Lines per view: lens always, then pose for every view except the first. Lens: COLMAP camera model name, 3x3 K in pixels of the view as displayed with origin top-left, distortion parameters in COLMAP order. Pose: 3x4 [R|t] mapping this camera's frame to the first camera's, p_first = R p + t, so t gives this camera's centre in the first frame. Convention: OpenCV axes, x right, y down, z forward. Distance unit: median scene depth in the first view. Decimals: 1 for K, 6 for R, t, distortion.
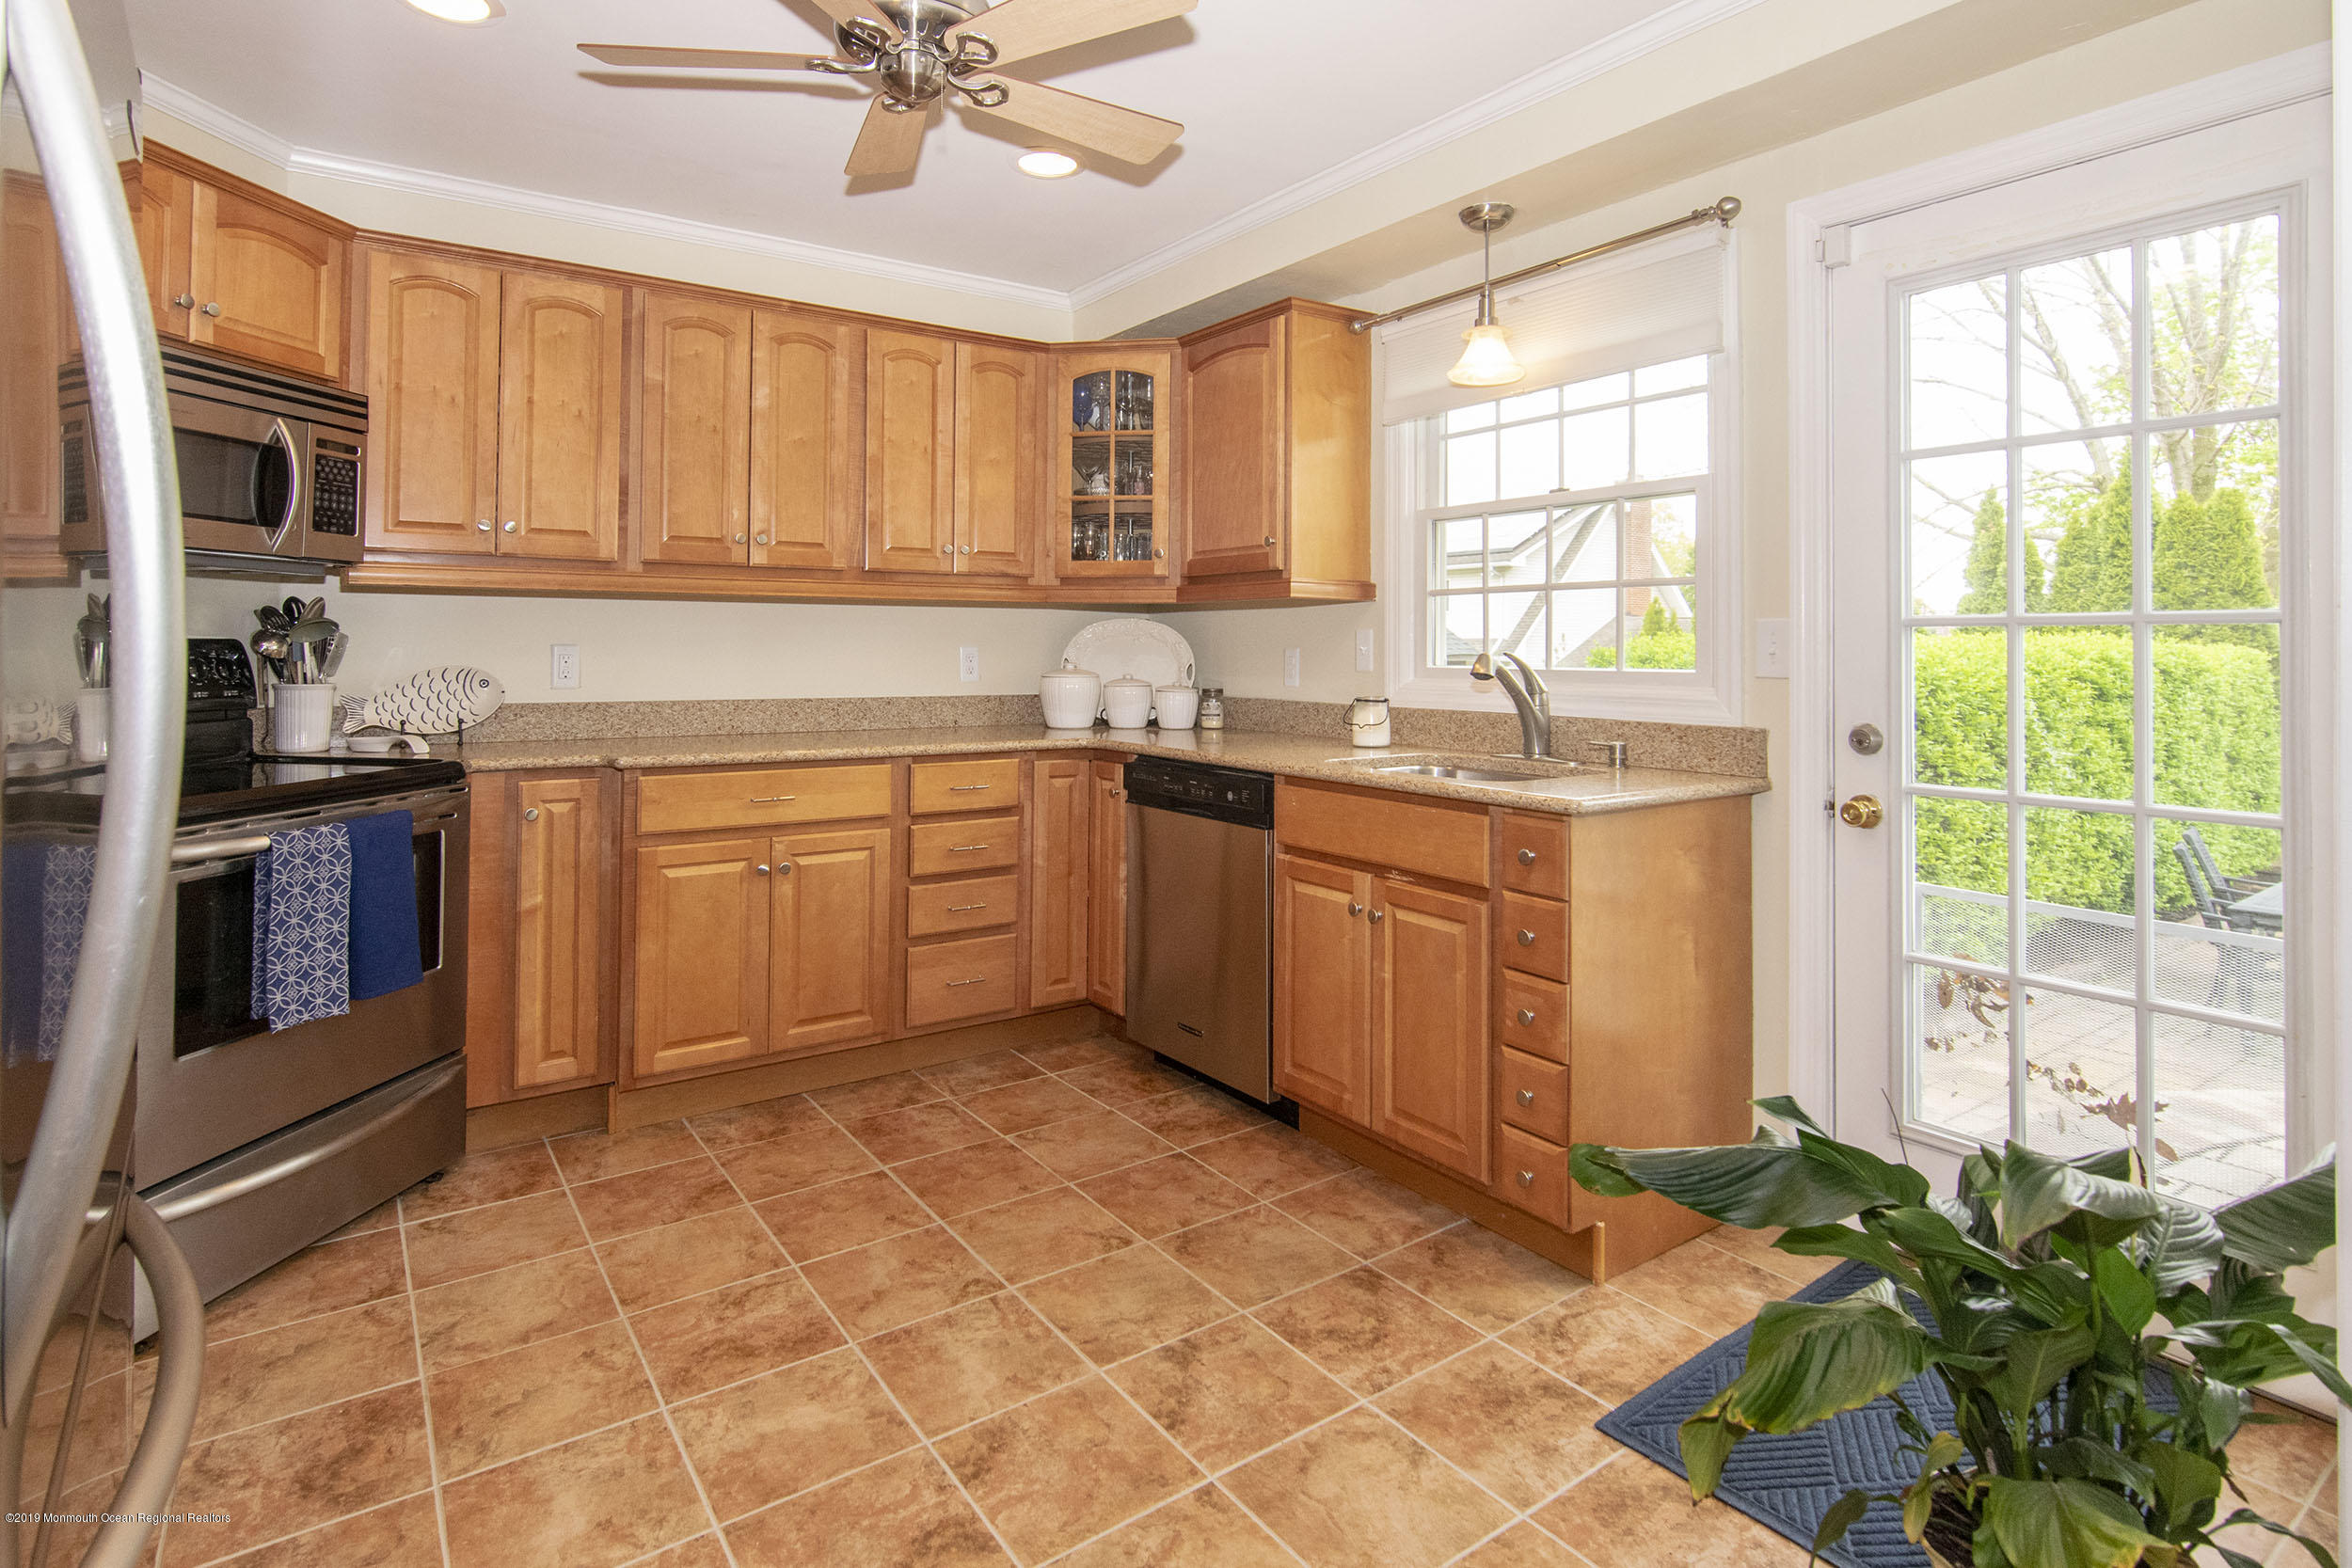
lens RADIAL K [[1184.1, 0, 1138.9], [0, 1184.1, 644.3], [0, 0, 1]] dist [-0.004557, -0.000219]
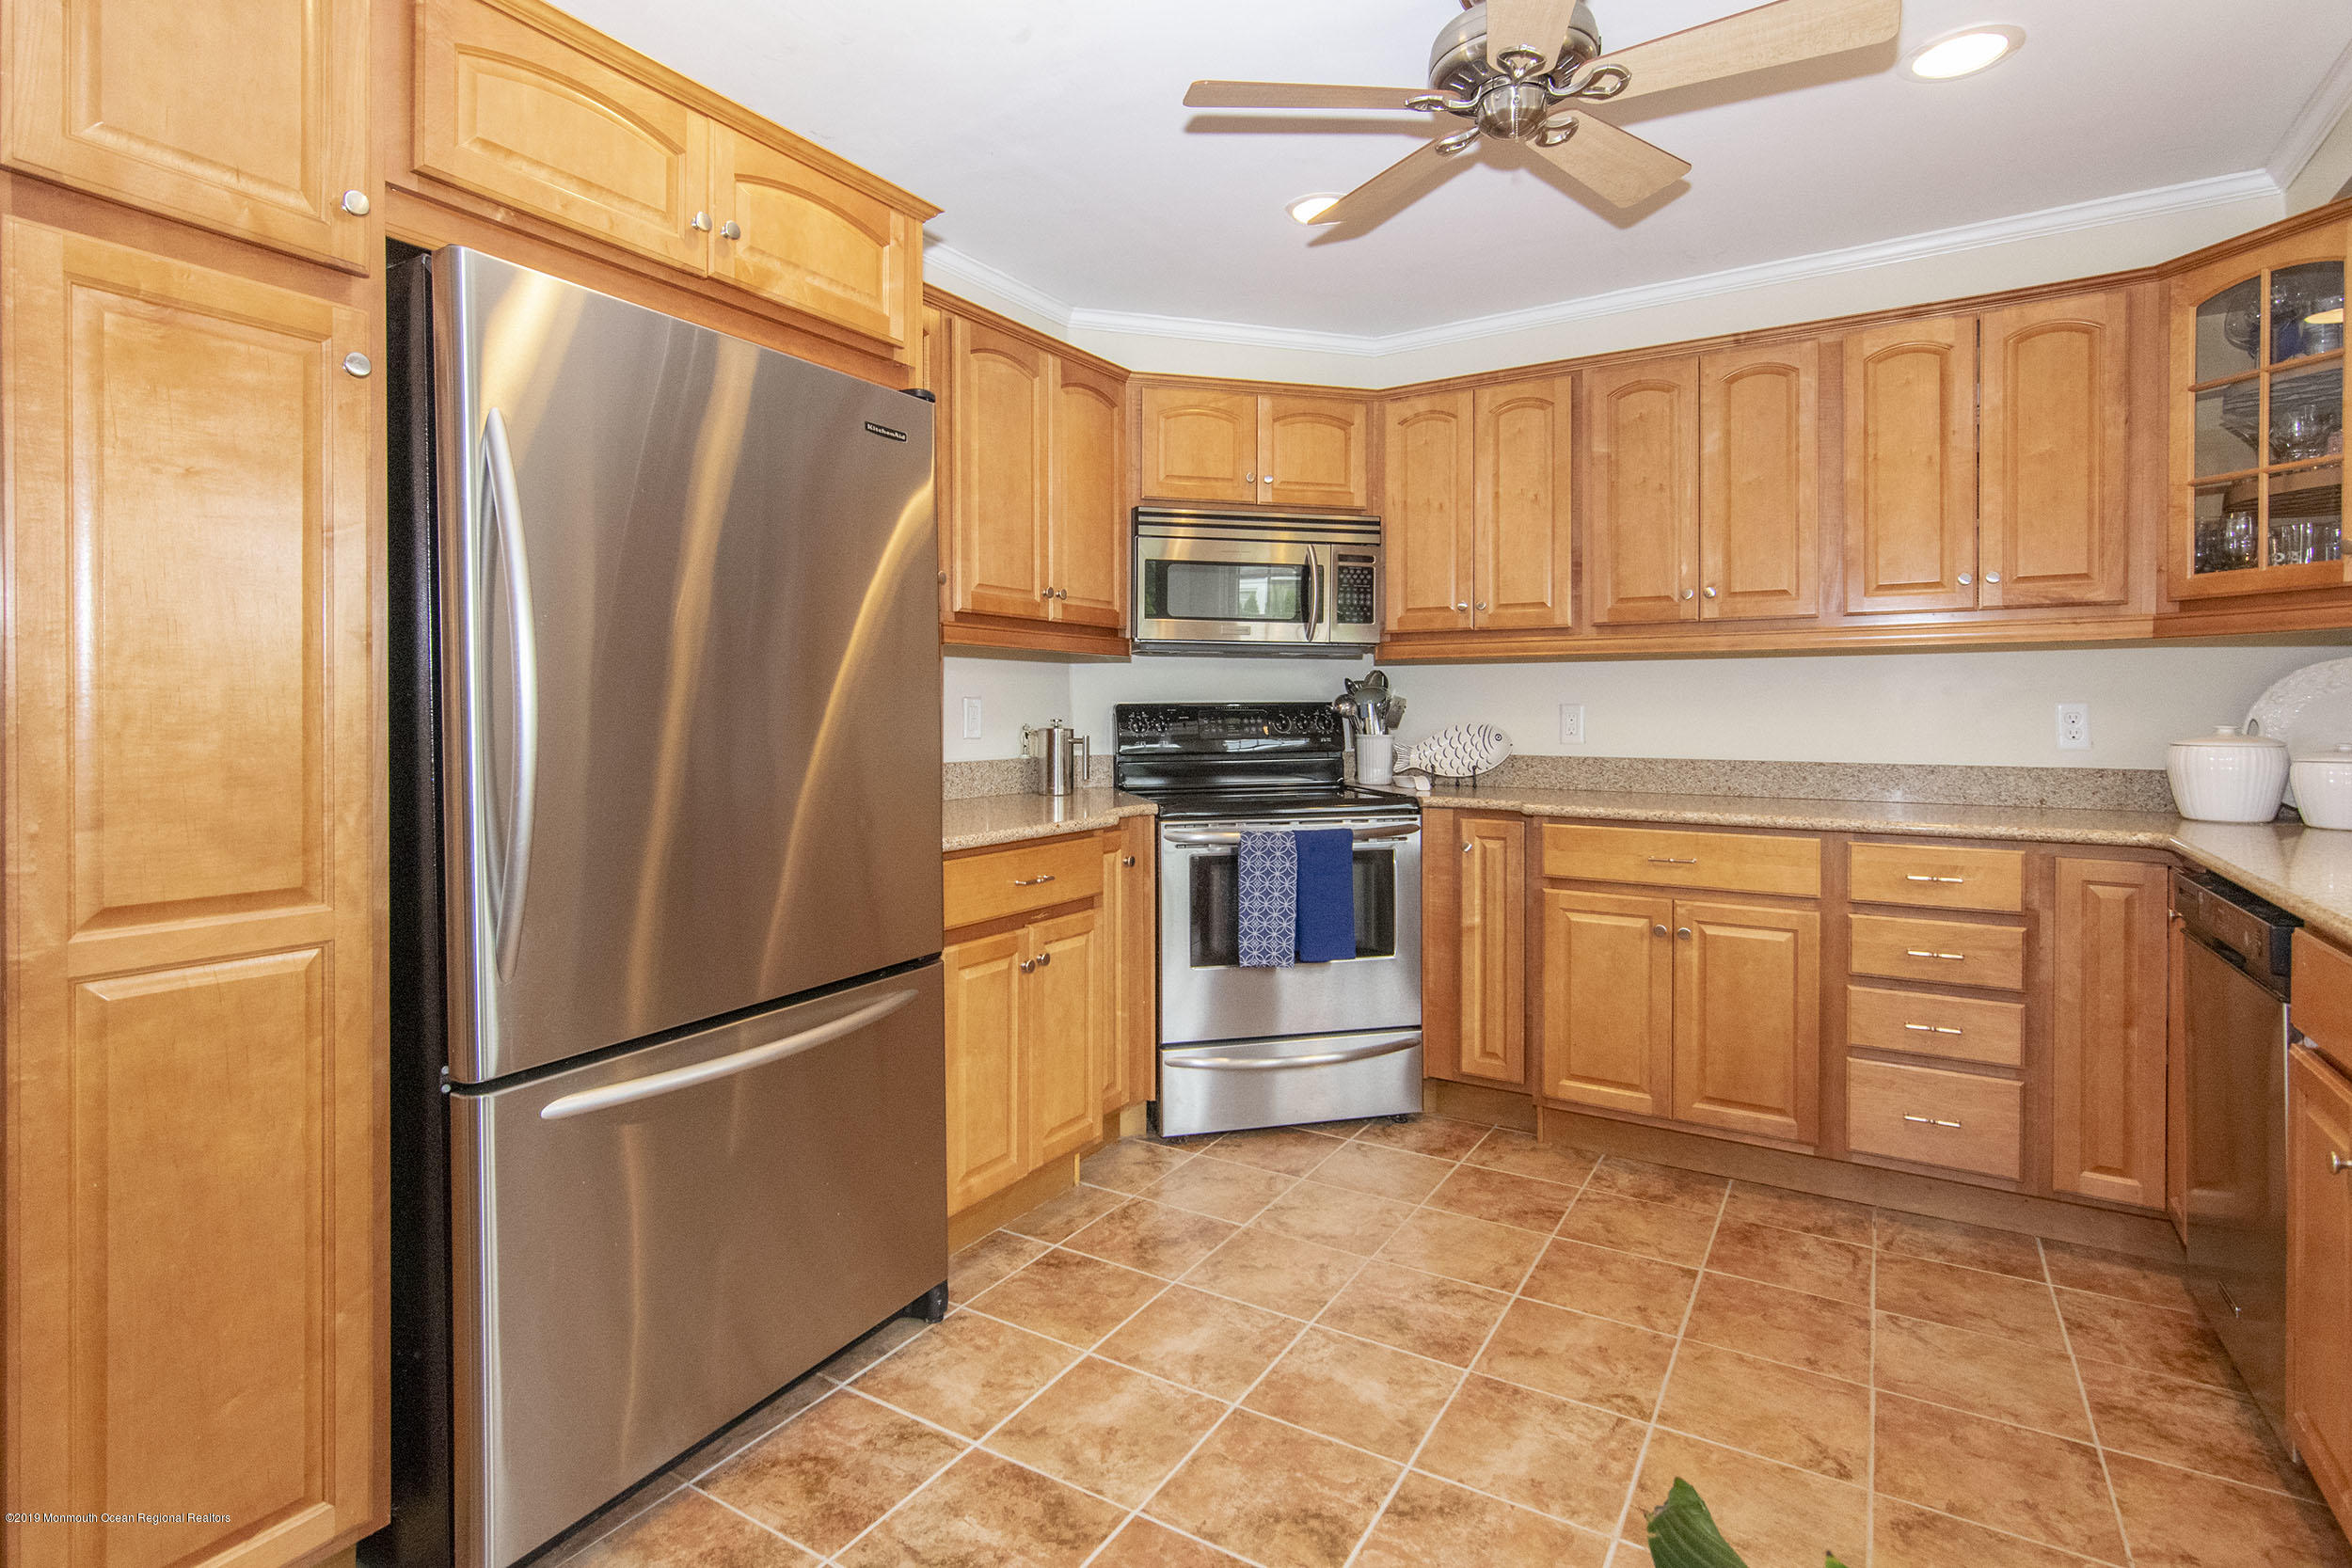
lens RADIAL K [[1151.9, 0, 1186.9], [0, 1151.9, 733.0], [0, 0, 1]] dist [0.001929, 0.000639]
pose [[0.409941, 0.013271, -0.912015, 0.413334], [0.006506, 0.999826, 0.017473, 0.007058], [0.912089, -0.013096, 0.409784, 0.261170]]
